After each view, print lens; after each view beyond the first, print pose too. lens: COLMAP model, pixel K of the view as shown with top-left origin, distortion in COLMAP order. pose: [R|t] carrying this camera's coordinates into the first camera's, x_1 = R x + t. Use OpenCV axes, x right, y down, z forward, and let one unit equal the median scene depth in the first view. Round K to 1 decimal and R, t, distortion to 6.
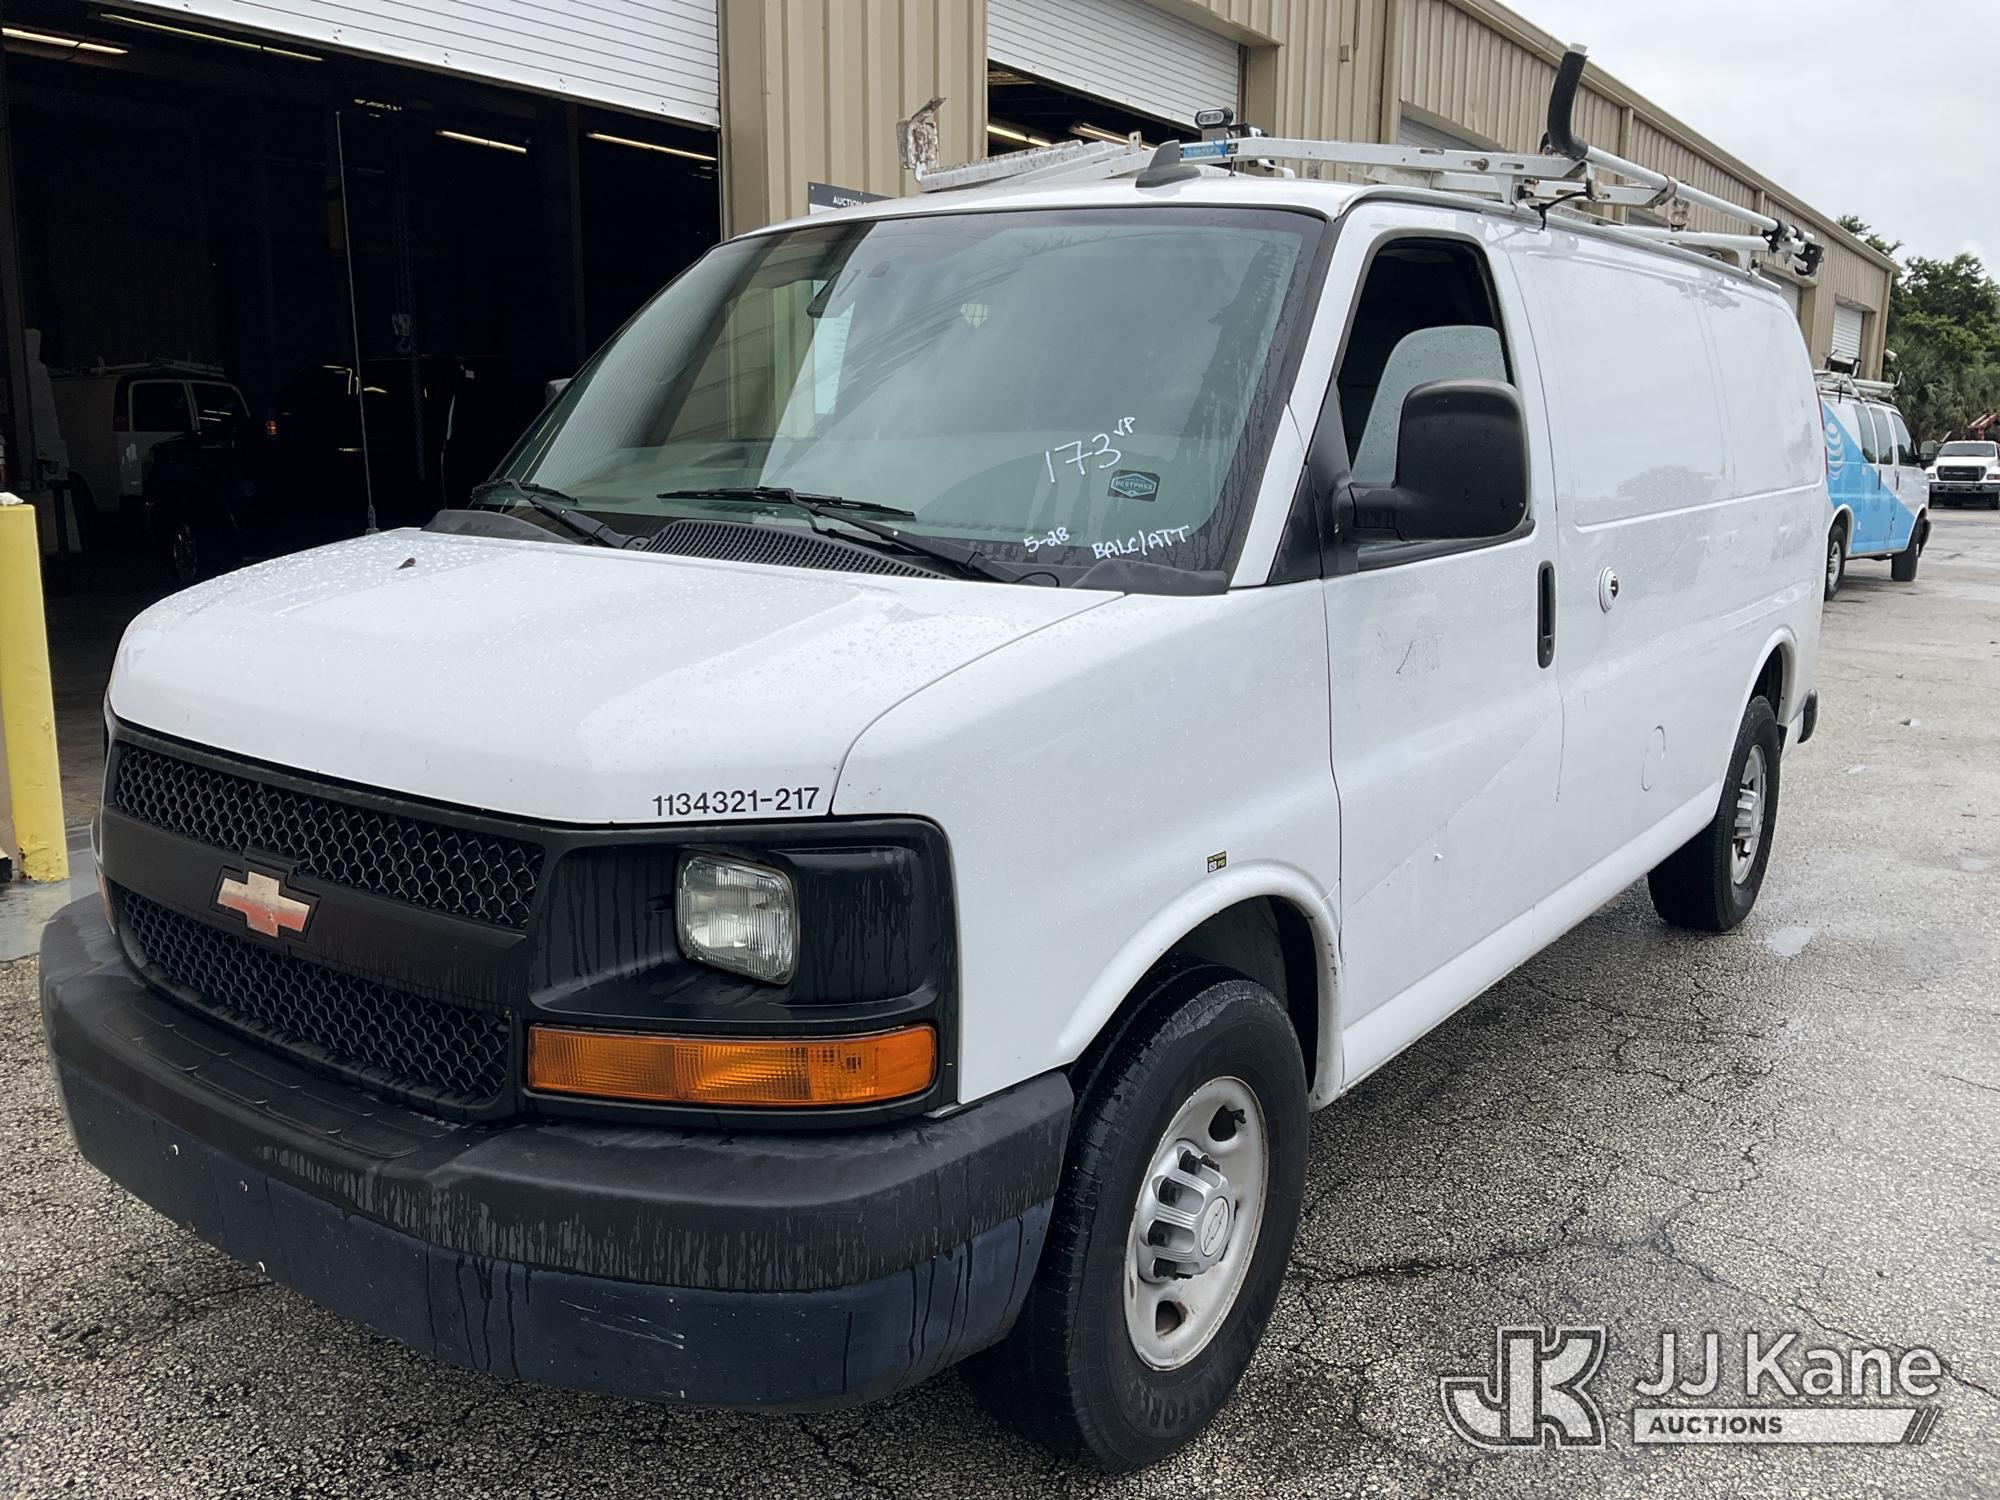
lens RADIAL K [[1764.8, 0, 1007.1], [0, 1764.8, 723.4], [0, 0, 1]] dist [0.048169, -0.040415]
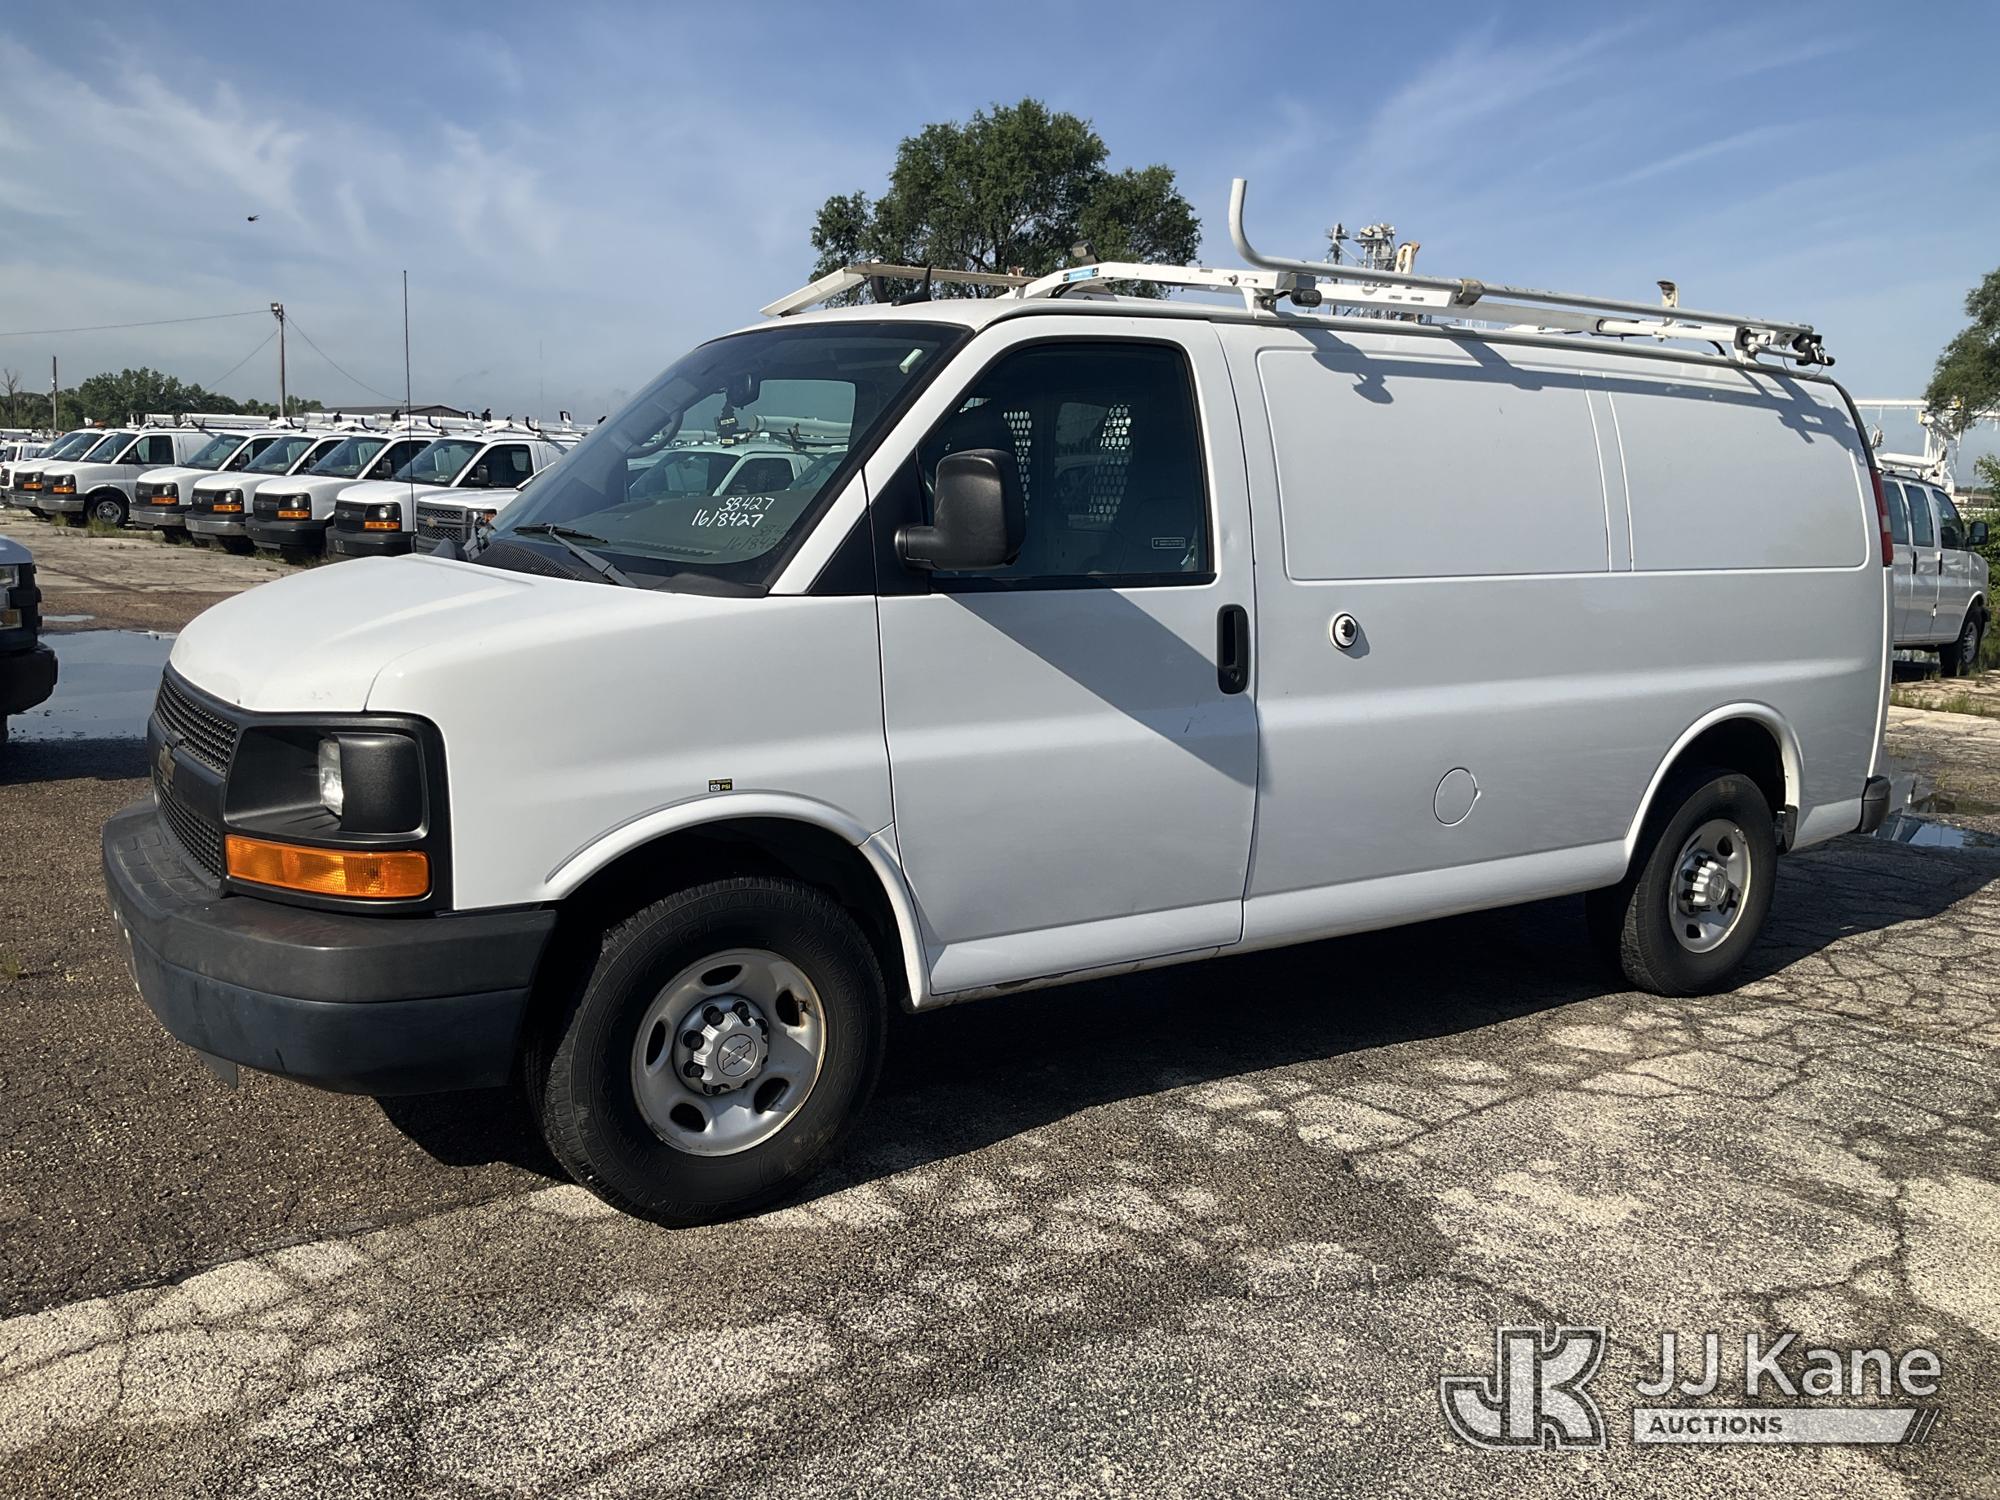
lens RADIAL K [[1764.8, 0, 994.8], [0, 1764.8, 752.2], [0, 0, 1]] dist [0.048169, -0.040415]
pose [[0.947059, 0.063034, -0.314811, 0.748801], [-0.074270, 0.996954, -0.023811, 0.067321], [0.312352, 0.045932, 0.948856, -0.263838]]
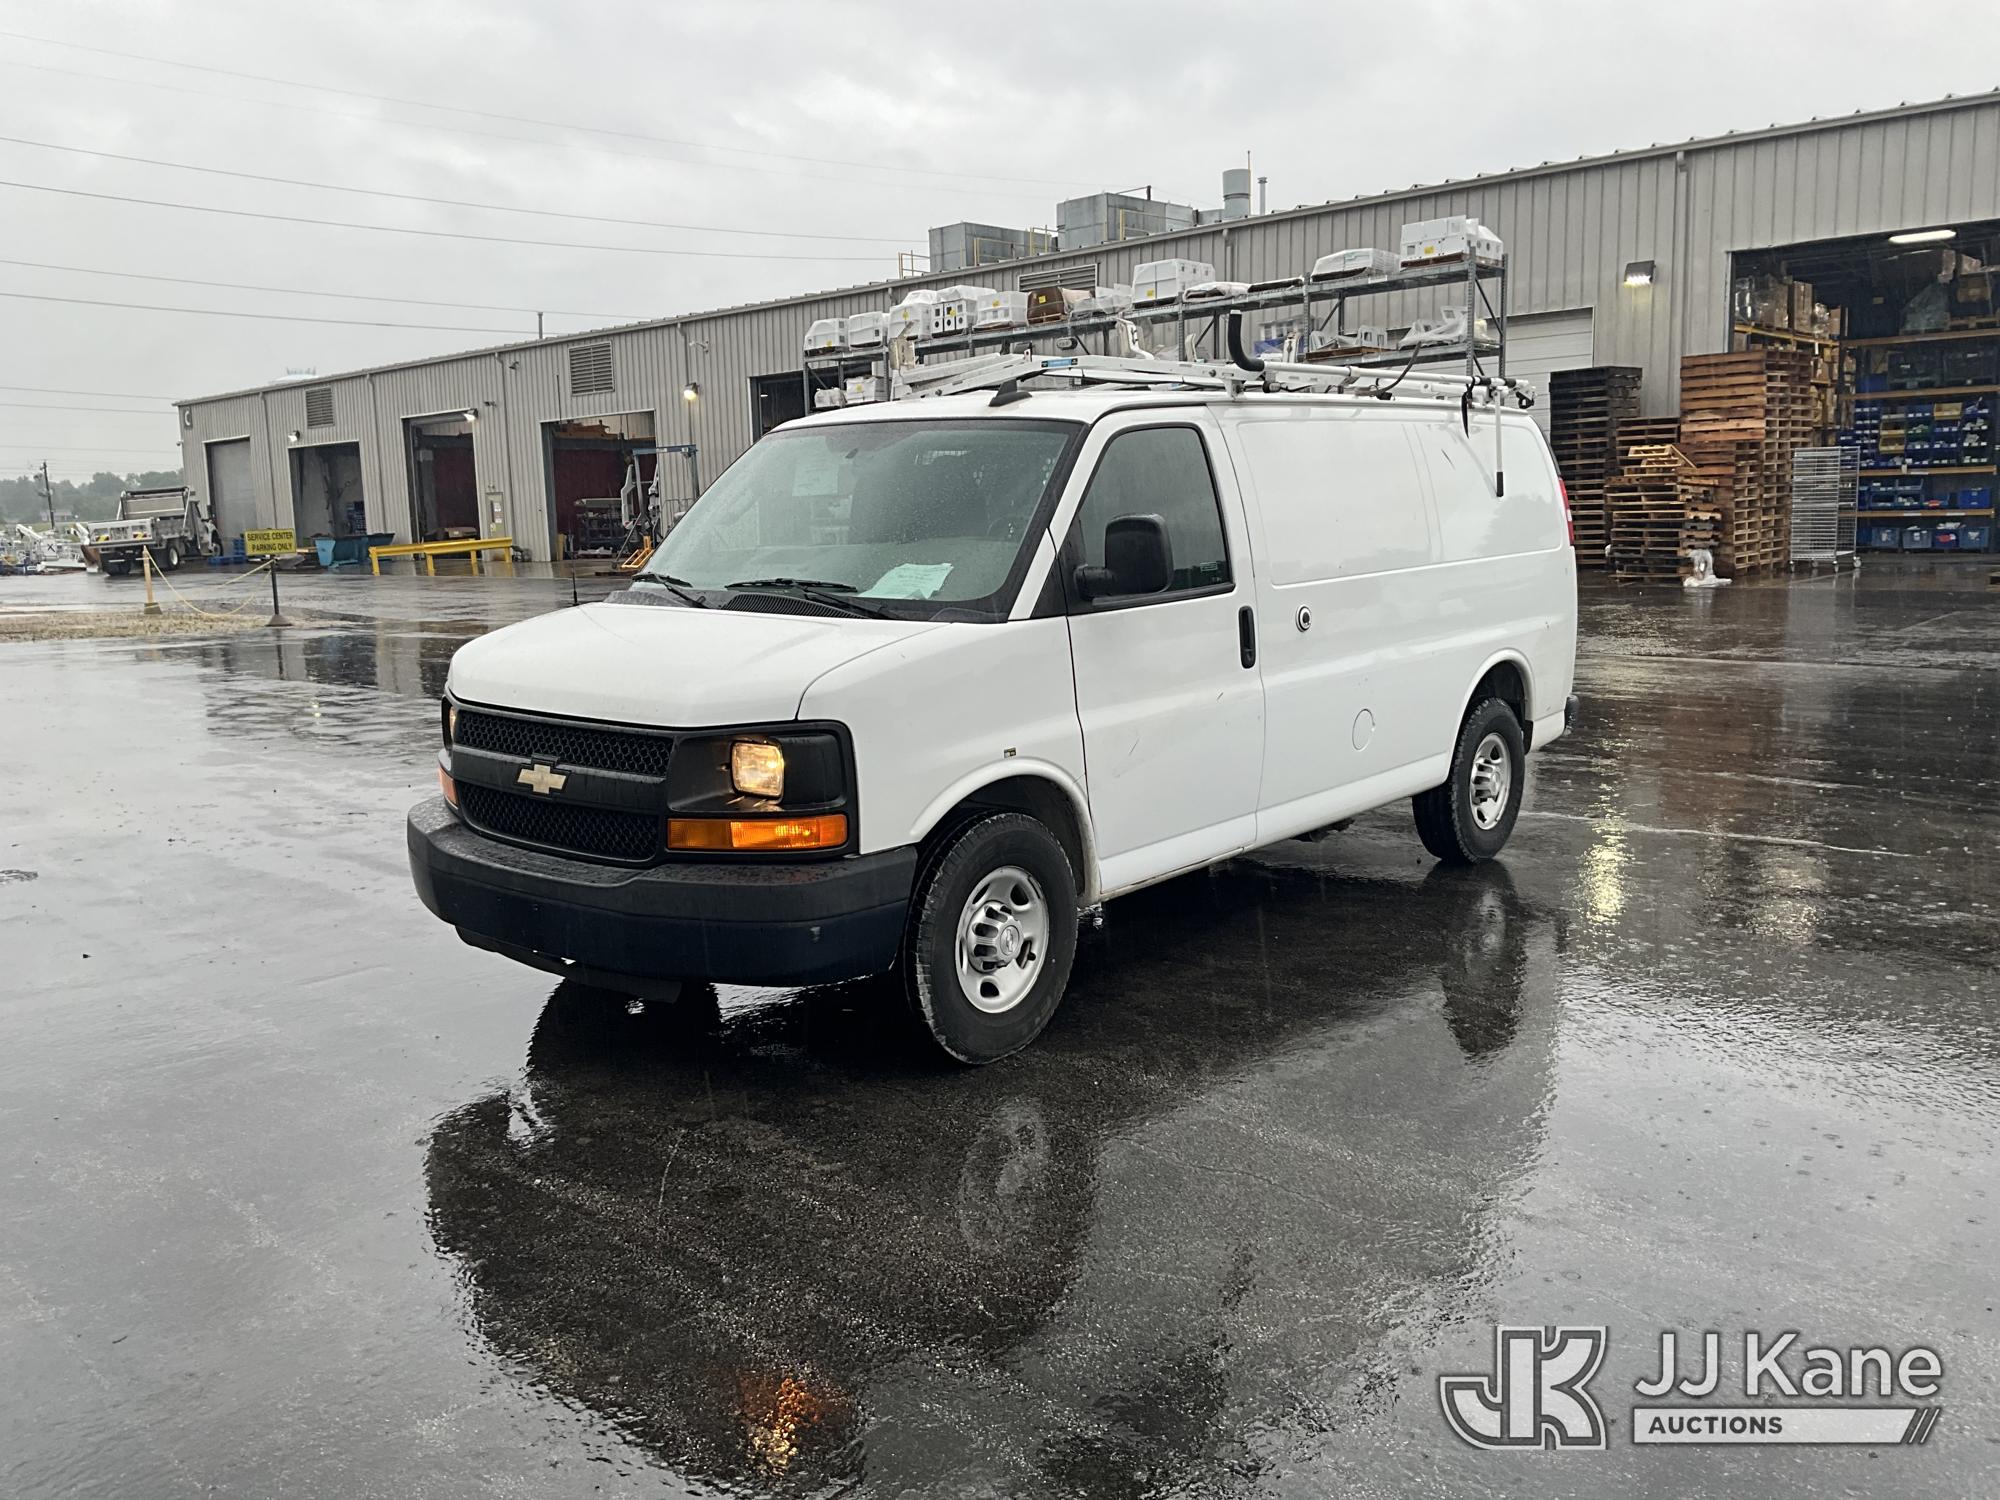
lens RADIAL K [[1711.3, 0, 1009.8], [0, 1711.3, 753.2], [0, 0, 1]] dist [0.070338, -0.000849]
pose [[0.997844, -0.015401, -0.063802, 0.250661], [0.014107, 0.999687, -0.020675, 0.115127], [0.064100, 0.019731, 0.997748, -0.945917]]
